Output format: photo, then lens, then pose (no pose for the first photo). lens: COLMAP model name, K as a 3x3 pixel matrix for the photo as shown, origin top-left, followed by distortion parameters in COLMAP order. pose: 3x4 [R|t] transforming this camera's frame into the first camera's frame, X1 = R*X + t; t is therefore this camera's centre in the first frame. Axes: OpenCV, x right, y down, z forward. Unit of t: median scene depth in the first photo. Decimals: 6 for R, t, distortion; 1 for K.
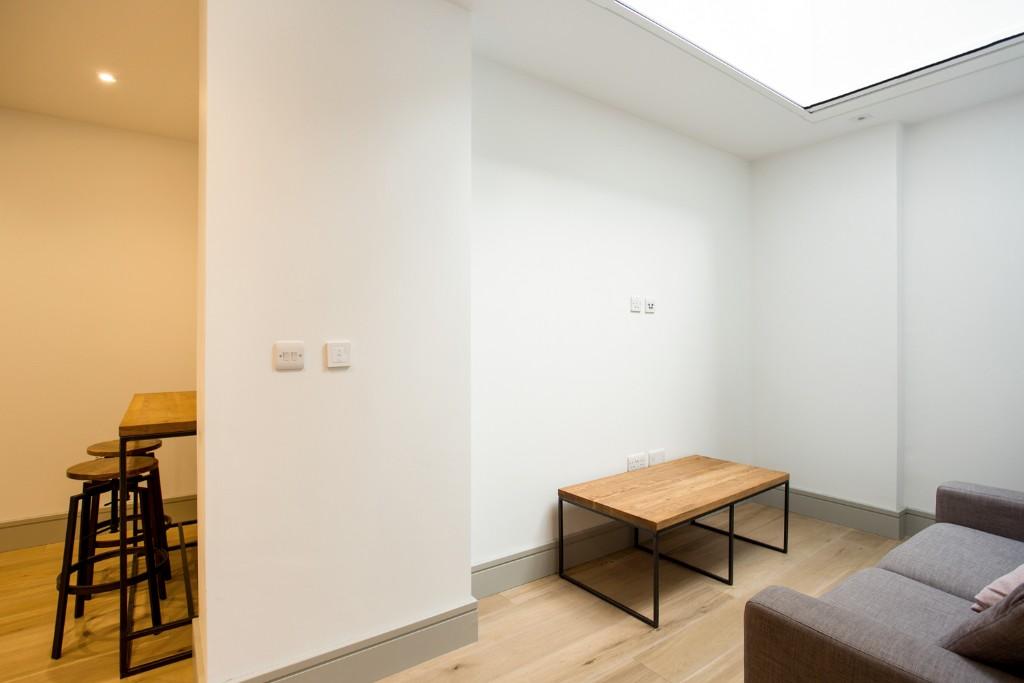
lens RADIAL K [[508.5, 0, 494.2], [0, 508.5, 339.8], [0, 0, 1]] dist [-0.019524, 0.000990]
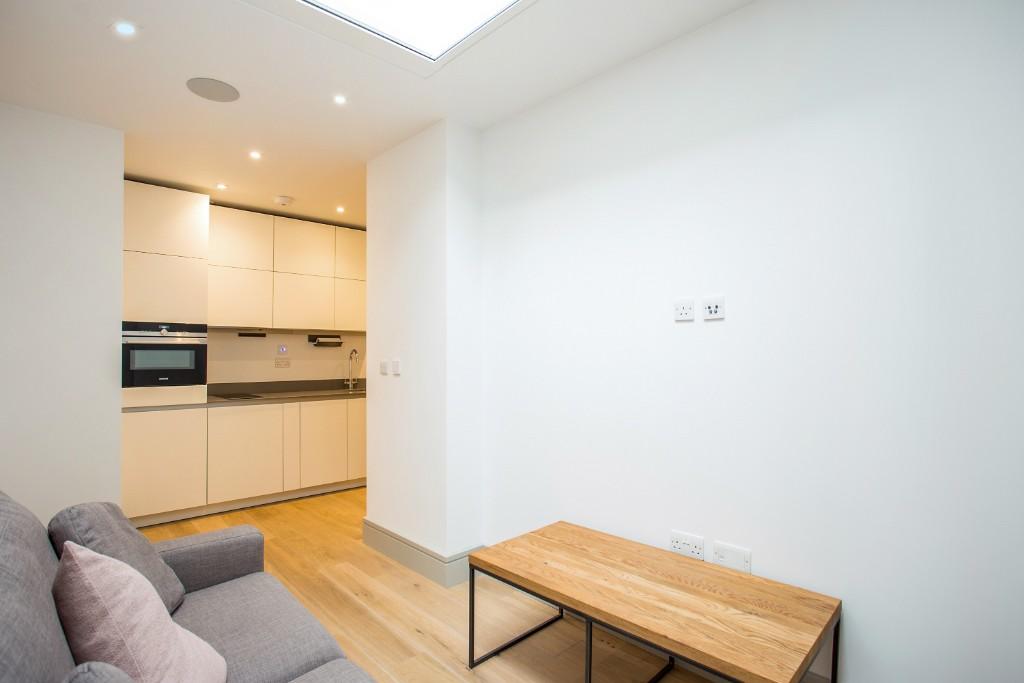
lens RADIAL K [[508.5, 0, 494.2], [0, 508.5, 339.8], [0, 0, 1]] dist [-0.019524, 0.000990]
pose [[0.121535, -0.034567, -0.991985, 1.026703], [-0.003842, 0.999370, -0.035295, -0.005479], [0.992580, 0.008100, 0.121325, 0.742627]]
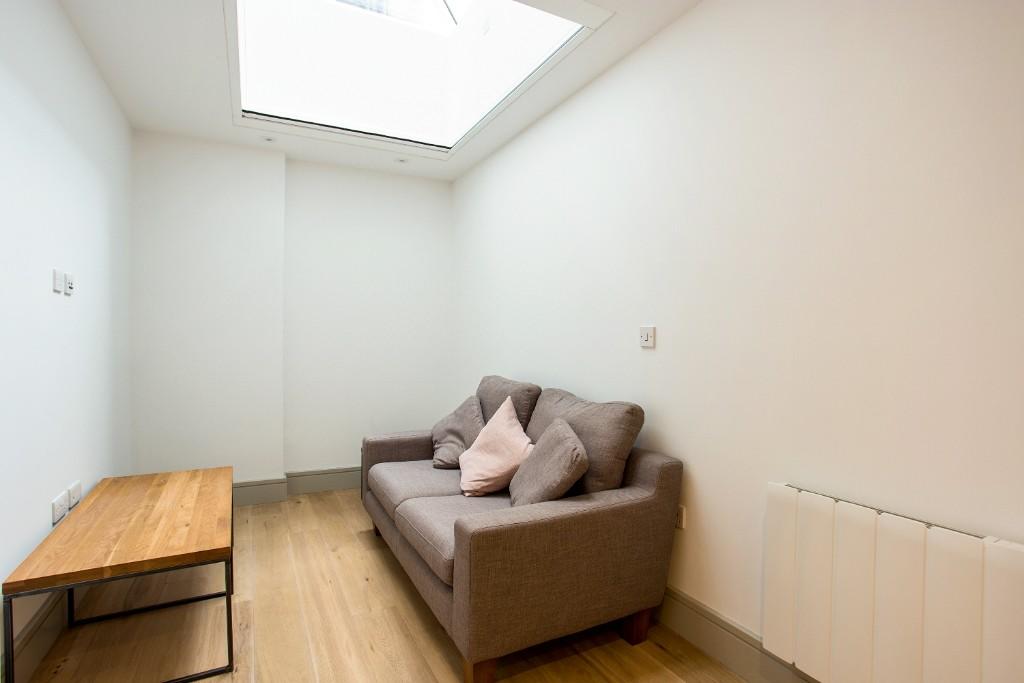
lens RADIAL K [[508.5, 0, 494.2], [0, 508.5, 339.8], [0, 0, 1]] dist [-0.019524, 0.000990]
pose [[0.162403, -0.001405, 0.986723, -0.342981], [0.003885, 0.999992, 0.000785, 0.014734], [-0.986717, 0.003706, 0.162407, 0.337292]]
